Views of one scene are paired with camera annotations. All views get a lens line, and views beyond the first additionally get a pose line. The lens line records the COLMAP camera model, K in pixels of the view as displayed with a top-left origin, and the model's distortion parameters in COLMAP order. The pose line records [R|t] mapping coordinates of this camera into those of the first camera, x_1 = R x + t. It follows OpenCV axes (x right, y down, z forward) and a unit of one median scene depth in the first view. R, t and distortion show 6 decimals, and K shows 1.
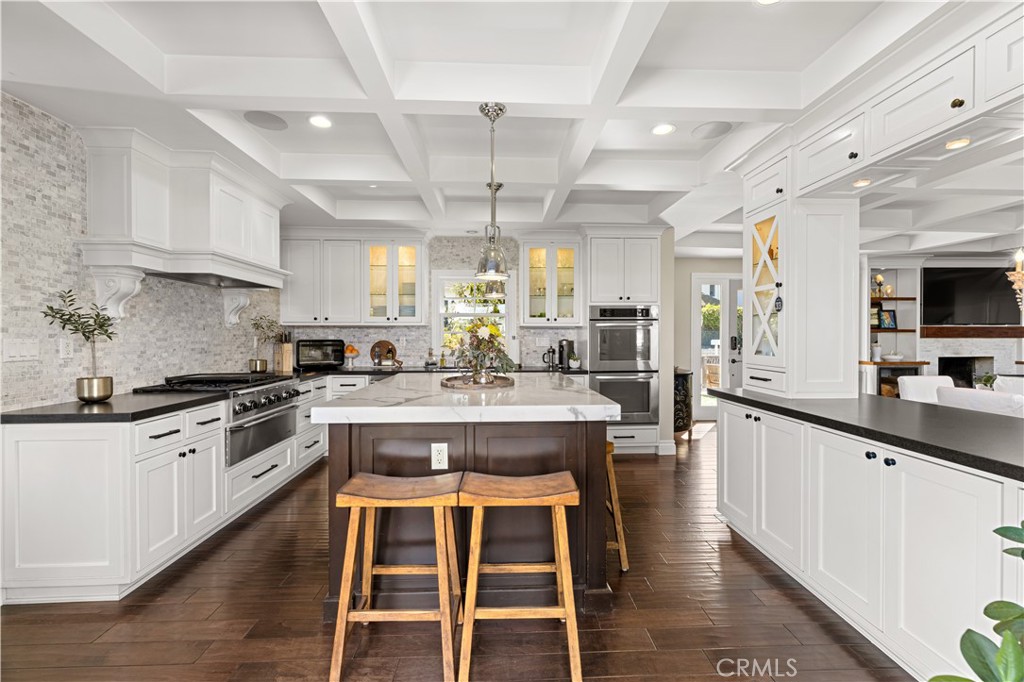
lens RADIAL K [[421.1, 0, 512.0], [0, 421.1, 341.0], [0, 0, 1]] dist [-0.000008, 0.000151]
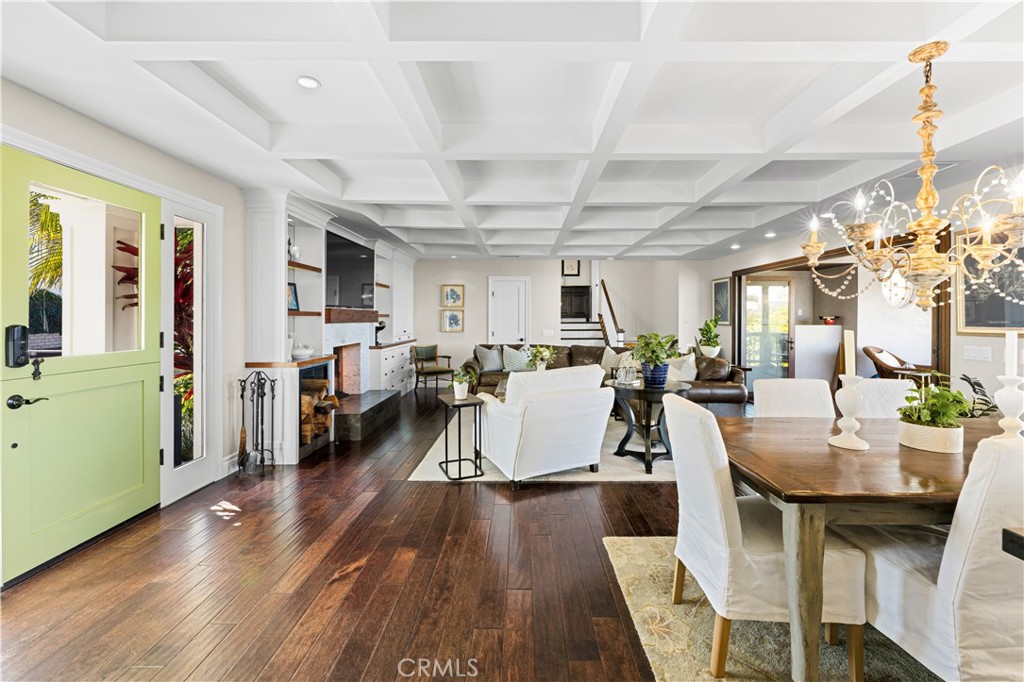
lens RADIAL K [[432.8, 0, 521.1], [0, 432.8, 317.0], [0, 0, 1]] dist [0.000971, 0.000198]
pose [[0.044990, 0.002857, 0.998983, 0.284517], [0.011334, 0.999930, -0.003370, -0.015549], [-0.998923, 0.011474, 0.044954, 0.801911]]
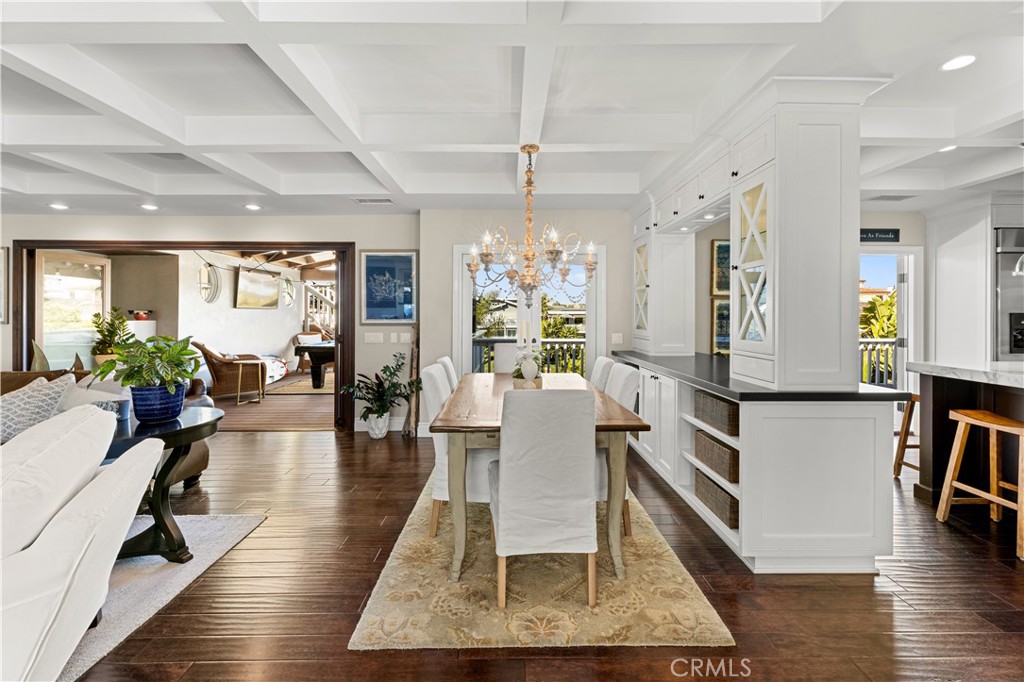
lens RADIAL K [[419.6, 0, 514.1], [0, 419.6, 313.4], [0, 0, 1]] dist [0.001263, -0.000161]
pose [[-0.999603, -0.002314, 0.028079, 0.684612], [-0.002054, 0.999955, 0.009288, -0.016818], [-0.028099, 0.009226, -0.999563, 1.062131]]
